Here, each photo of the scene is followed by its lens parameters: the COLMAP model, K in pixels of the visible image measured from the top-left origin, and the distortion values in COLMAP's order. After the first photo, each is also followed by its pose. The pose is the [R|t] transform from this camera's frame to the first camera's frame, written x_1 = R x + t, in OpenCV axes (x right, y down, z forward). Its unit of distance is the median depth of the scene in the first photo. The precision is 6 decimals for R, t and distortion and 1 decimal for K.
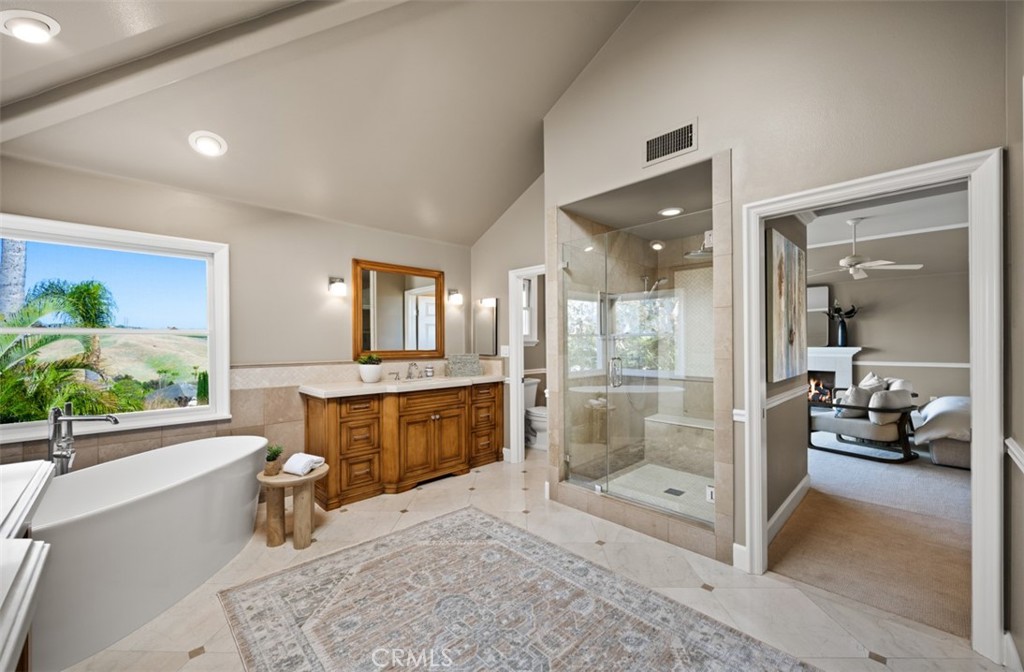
lens RADIAL K [[367.9, 0, 513.1], [0, 367.9, 343.9], [0, 0, 1]] dist [-0.000720, -0.000045]
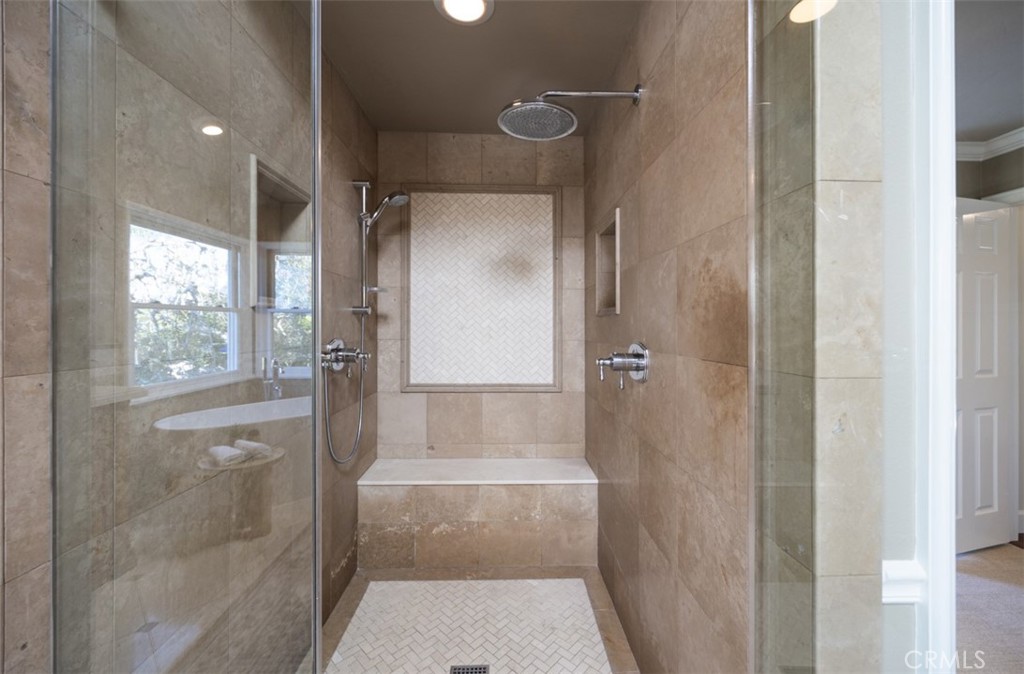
lens RADIAL K [[393.4, 0, 528.1], [0, 393.4, 326.3], [0, 0, 1]] dist [-0.000064, -0.000015]
pose [[0.635123, 0.009318, 0.772355, 0.135476], [-0.007666, 0.999954, -0.005760, 0.005498], [-0.772373, -0.002263, 0.635165, 0.658476]]
